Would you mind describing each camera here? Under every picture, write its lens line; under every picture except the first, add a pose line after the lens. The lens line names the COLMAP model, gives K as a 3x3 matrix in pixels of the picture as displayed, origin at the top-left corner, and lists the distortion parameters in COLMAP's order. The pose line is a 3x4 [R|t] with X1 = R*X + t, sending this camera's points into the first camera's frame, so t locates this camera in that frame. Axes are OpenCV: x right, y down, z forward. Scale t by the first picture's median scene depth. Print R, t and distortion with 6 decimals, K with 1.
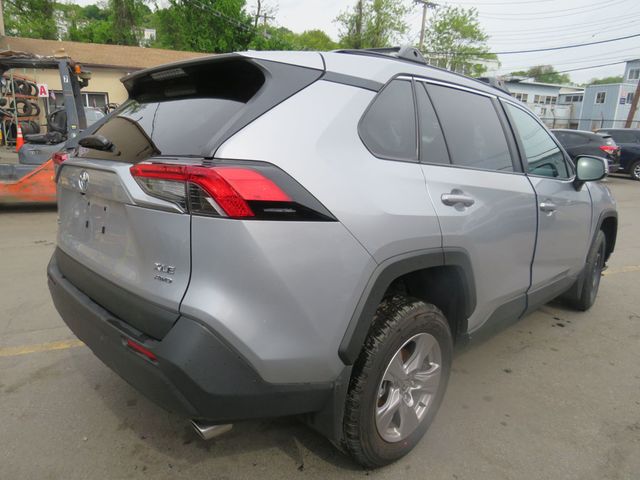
lens RADIAL K [[474.0, 0, 320.0], [0, 474.0, 240.0], [0, 0, 1]] dist [-0.042029, -0.002437]
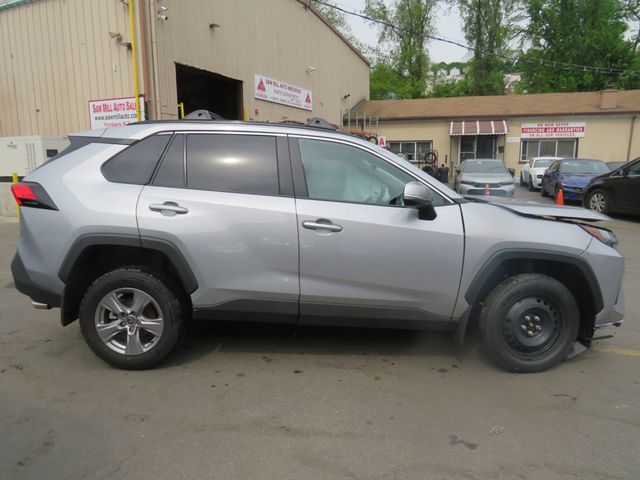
lens RADIAL K [[482.9, 0, 320.0], [0, 482.9, 240.0], [0, 0, 1]] dist [-0.061420, 0.052640]
pose [[0.680918, 0.077655, -0.728231, 0.247327], [-0.144839, 0.989001, -0.029967, -0.001626], [0.717894, 0.125882, 0.684676, 0.042625]]
